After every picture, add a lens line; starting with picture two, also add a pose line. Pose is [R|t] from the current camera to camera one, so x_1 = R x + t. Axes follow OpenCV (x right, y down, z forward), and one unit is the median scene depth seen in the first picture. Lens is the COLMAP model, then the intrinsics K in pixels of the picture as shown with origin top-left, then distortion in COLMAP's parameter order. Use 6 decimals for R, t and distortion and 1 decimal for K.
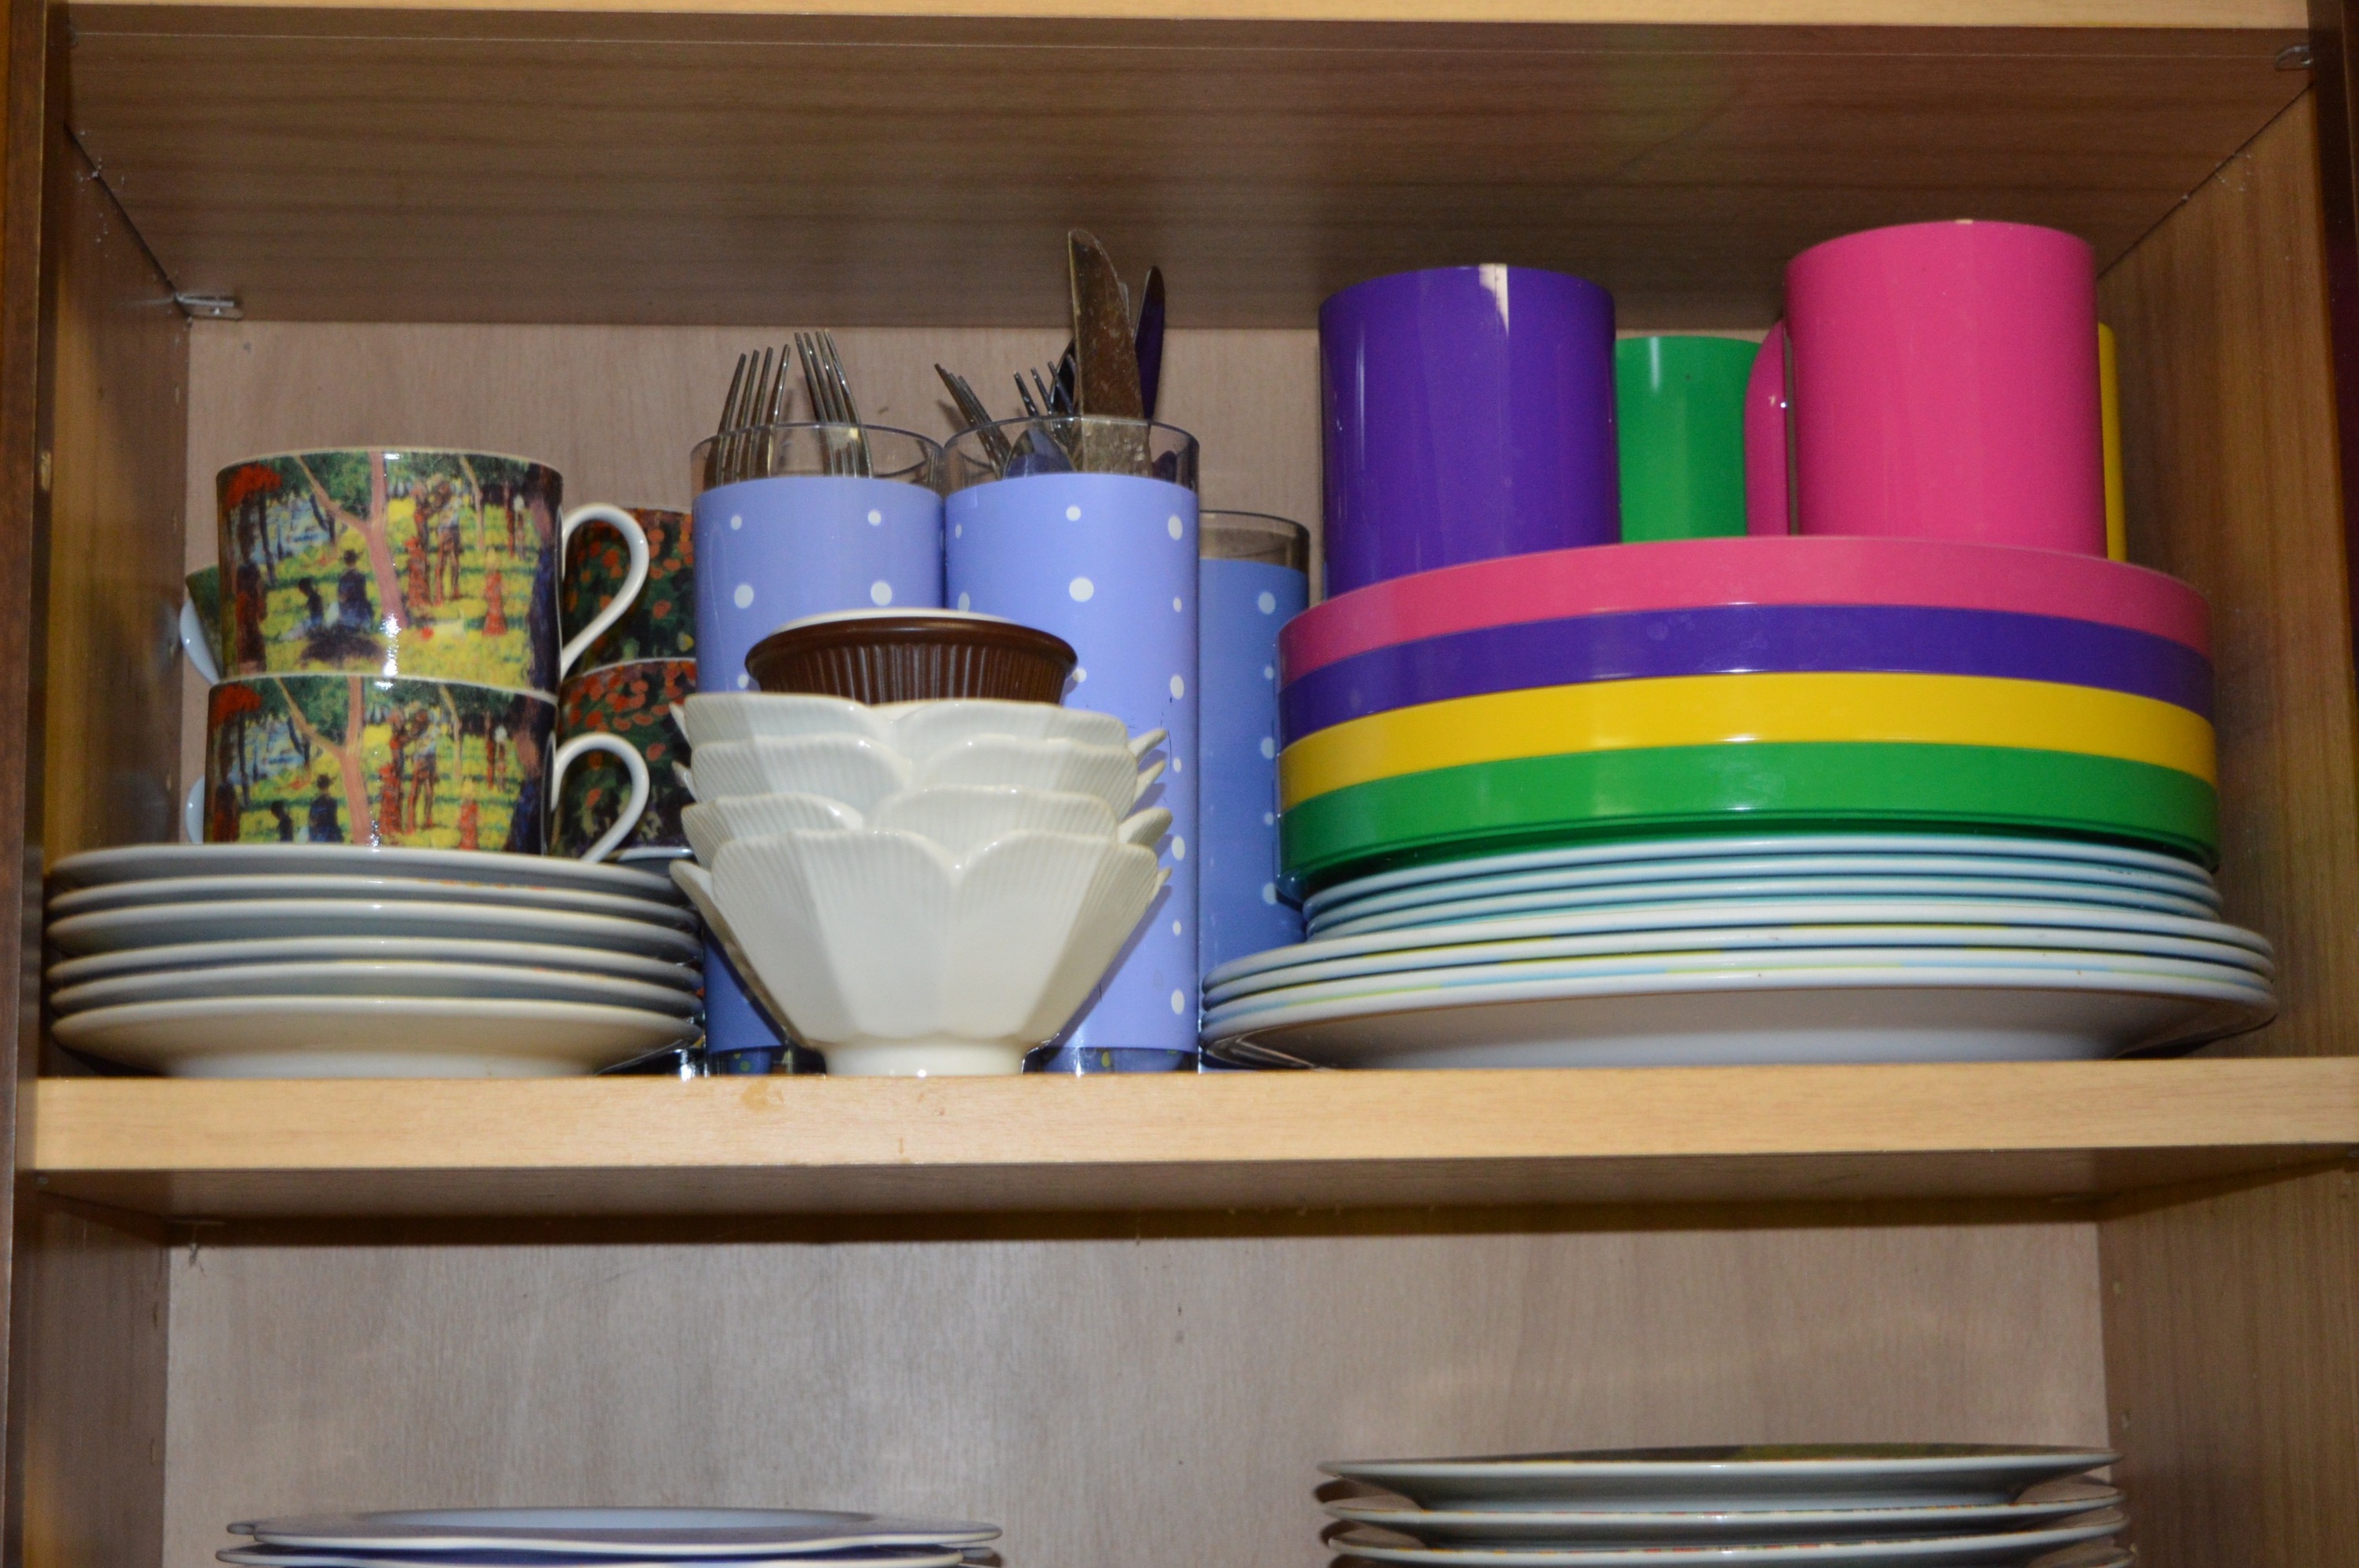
lens RADIAL K [[3930.9, 0, 1180.1], [0, 3930.9, 710.6], [0, 0, 1]] dist [-0.013955, -0.011061]
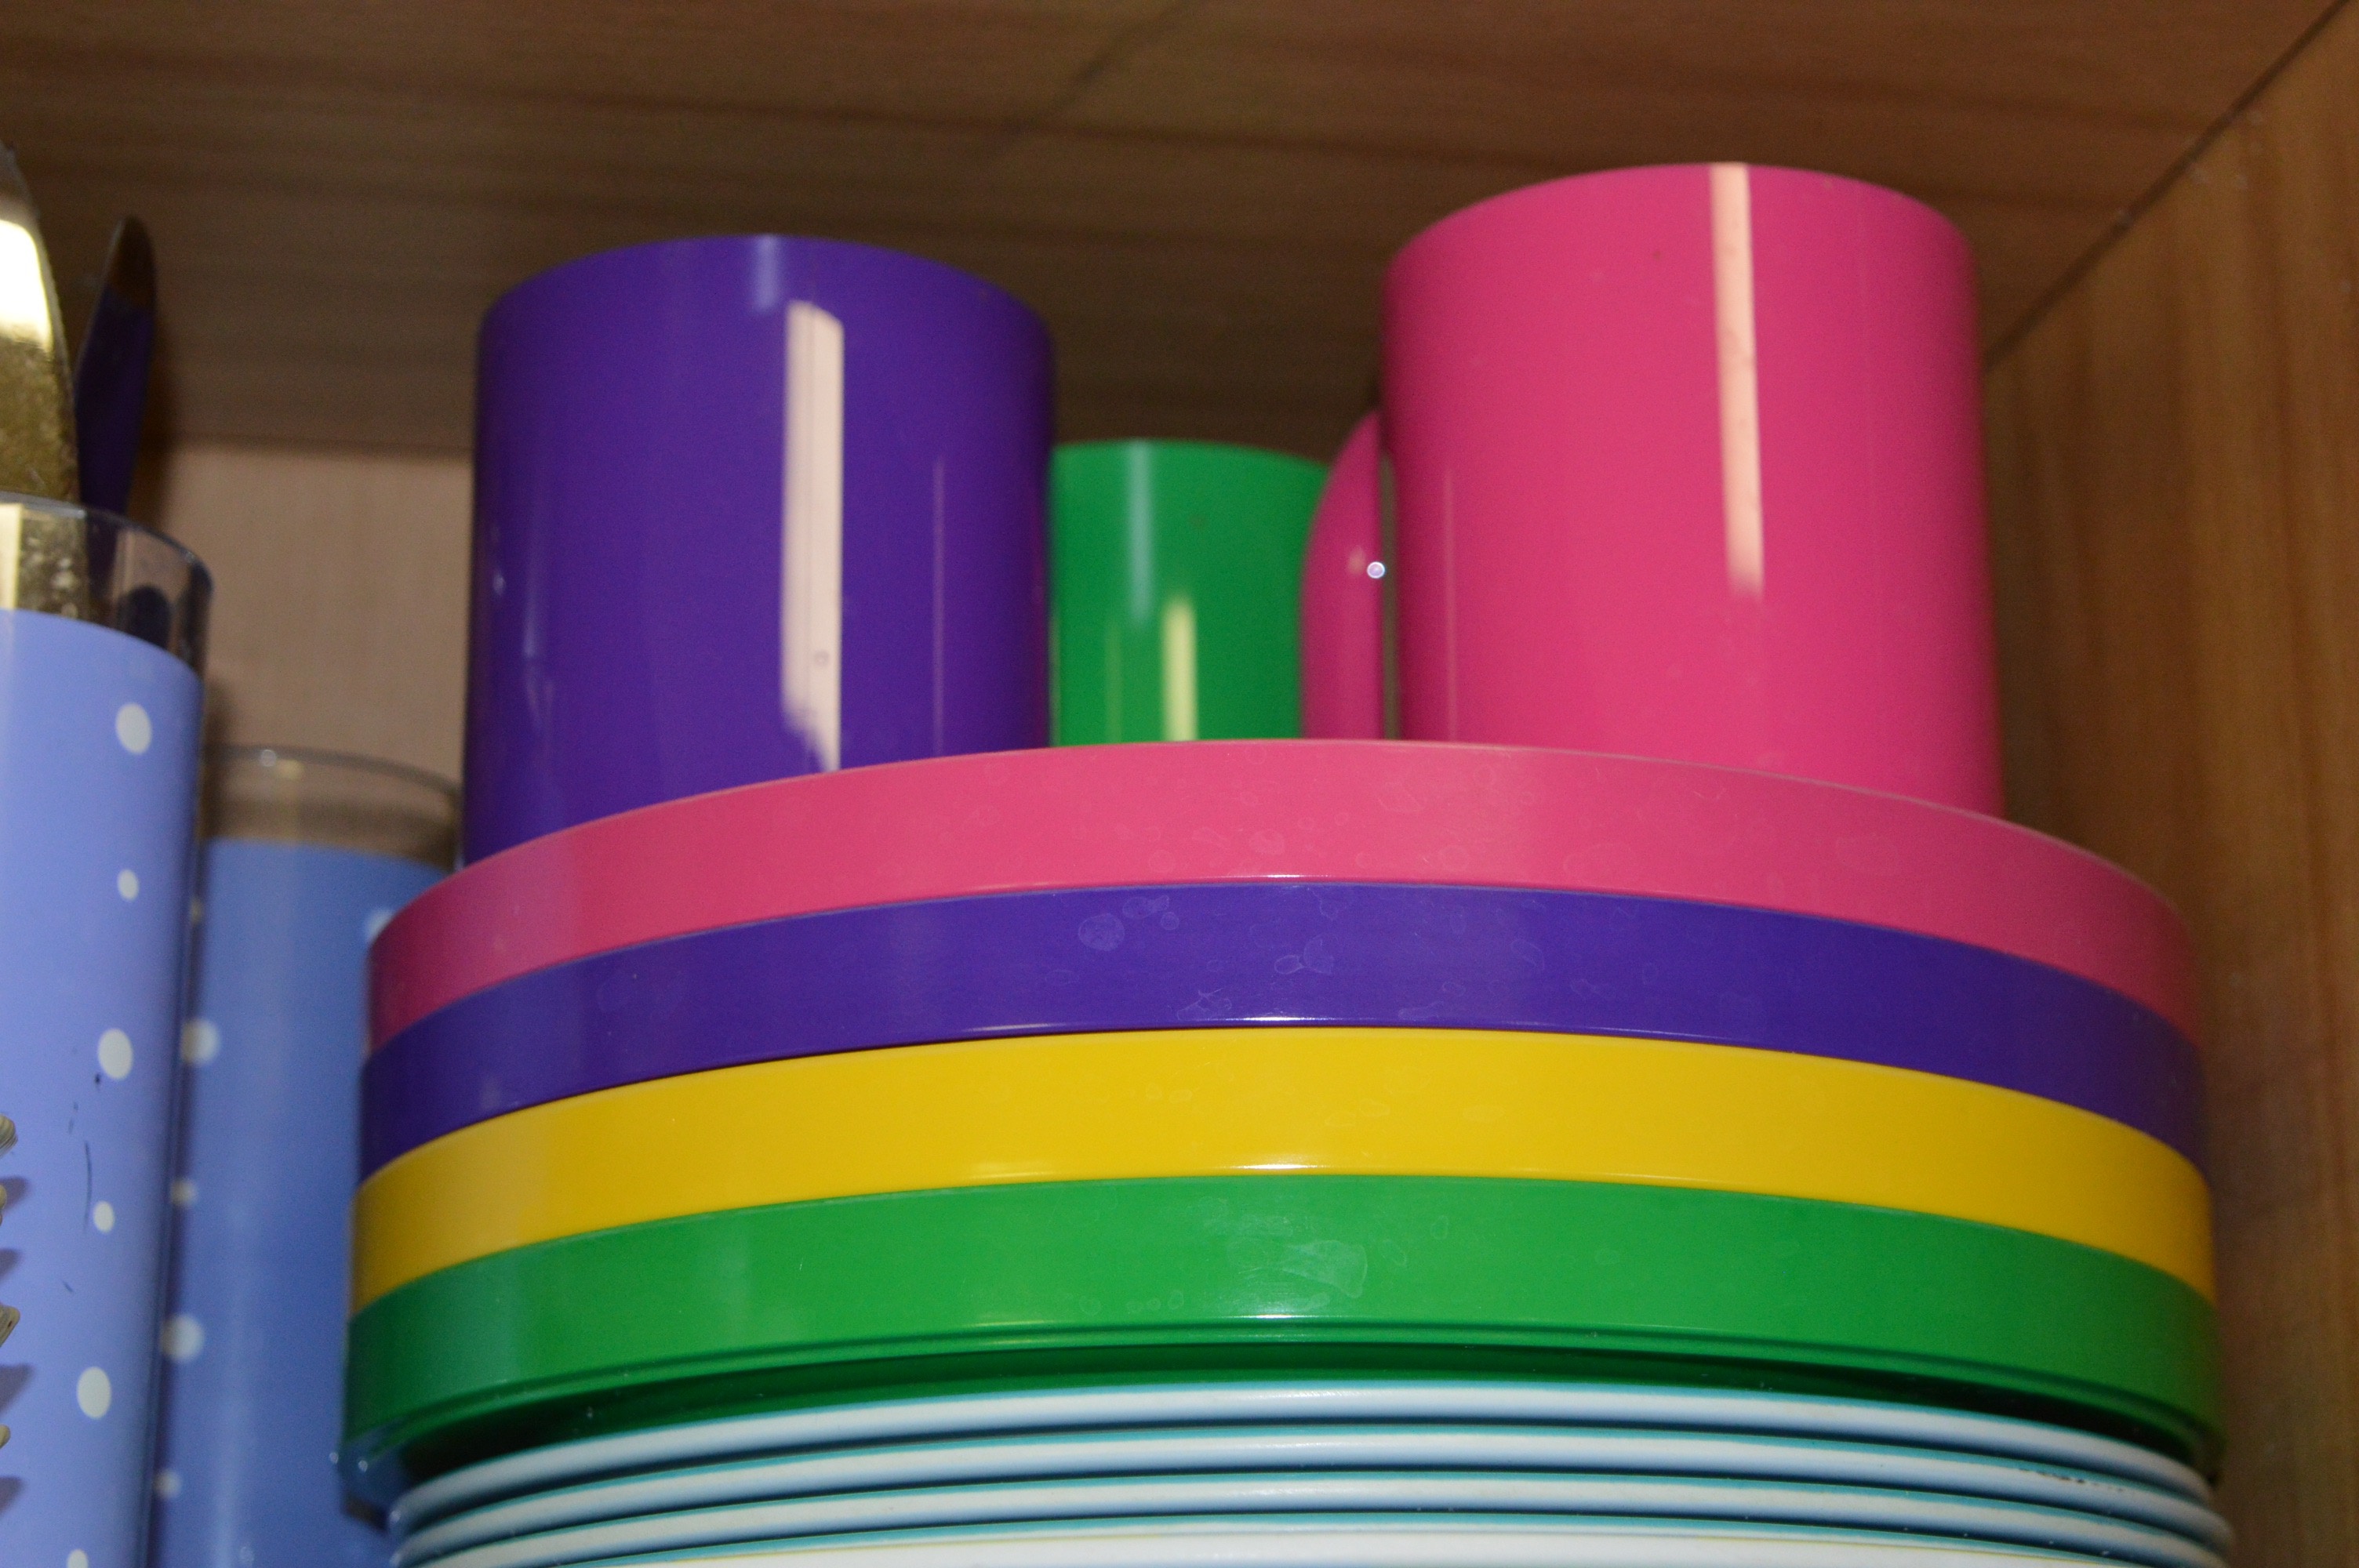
lens RADIAL K [[4551.7, 0, 996.8], [0, 4551.7, 785.2], [0, 0, 1]] dist [0.044900, 0.133325]
pose [[0.997397, 0.030479, 0.065352, 0.071607], [-0.023070, 0.993521, -0.111280, 0.022738], [-0.068320, 0.109482, 0.991638, 0.450705]]
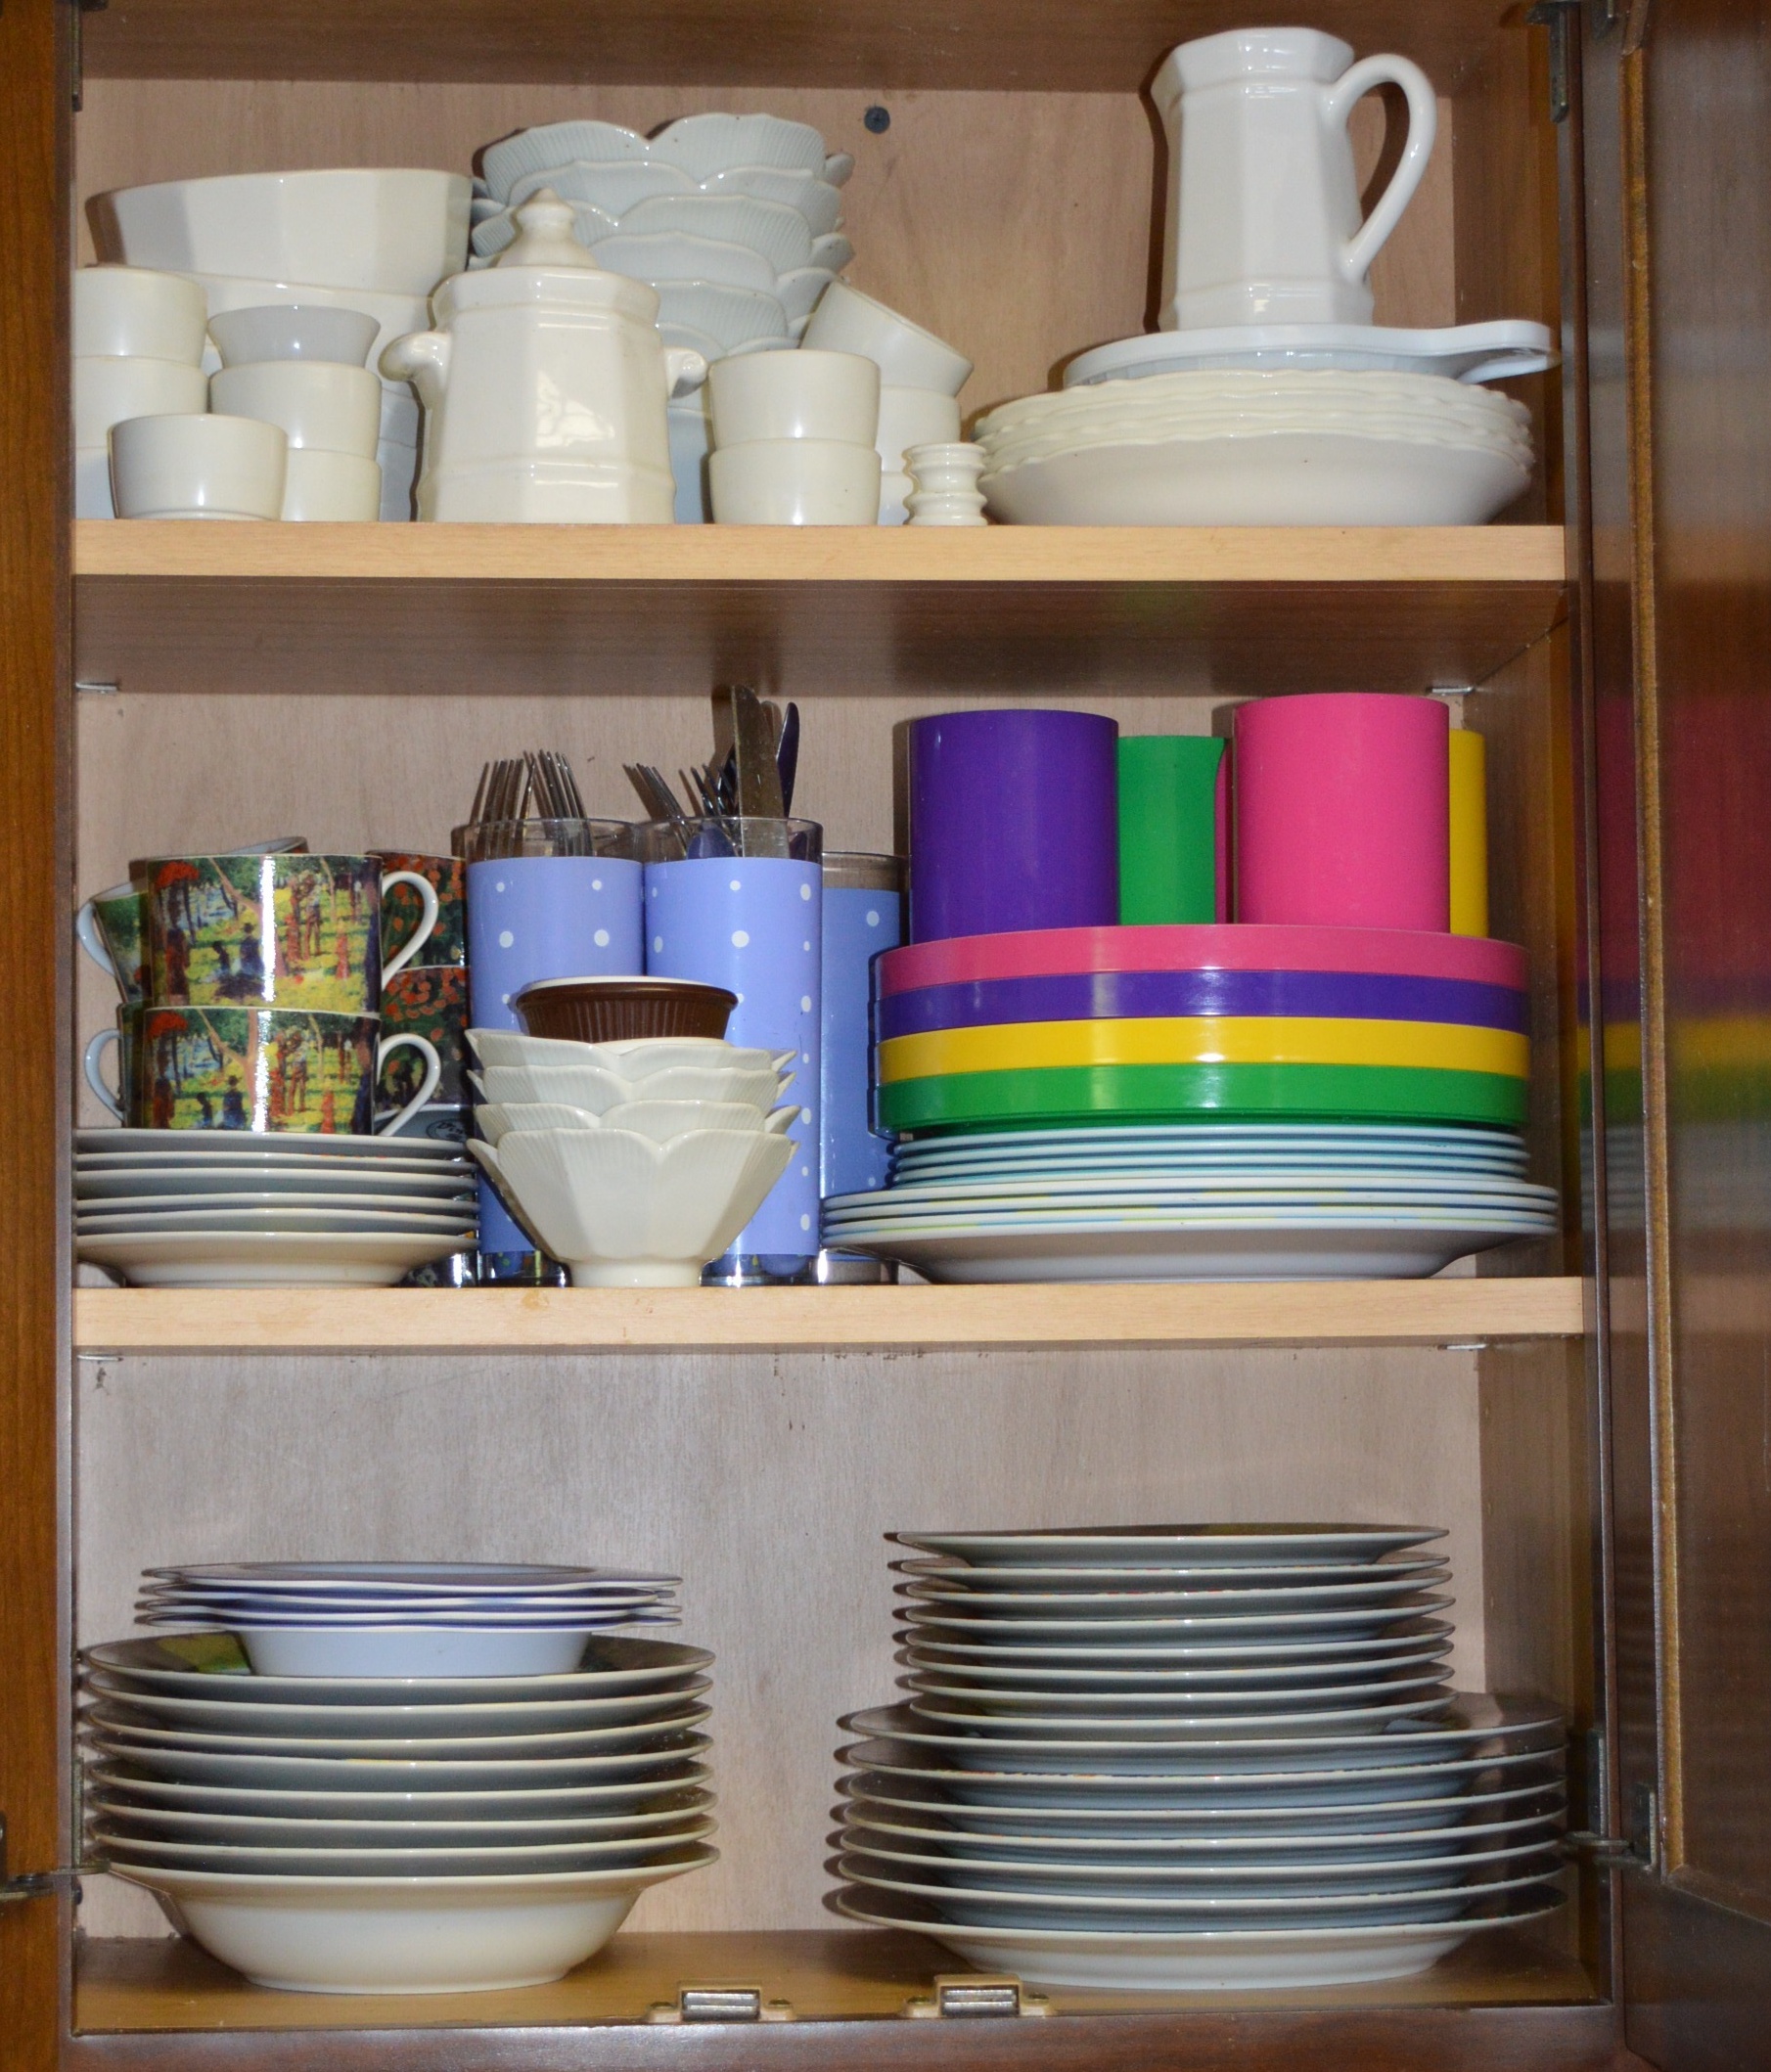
lens RADIAL K [[4676.7, 0, 885.5], [0, 4676.7, 1036.0], [0, 0, 1]] dist [-0.012460, -0.229666]
pose [[0.999907, 0.006999, 0.011713, 0.008932], [-0.007962, 0.996409, 0.084294, -0.147661], [-0.011081, -0.084380, 0.996372, -0.757435]]
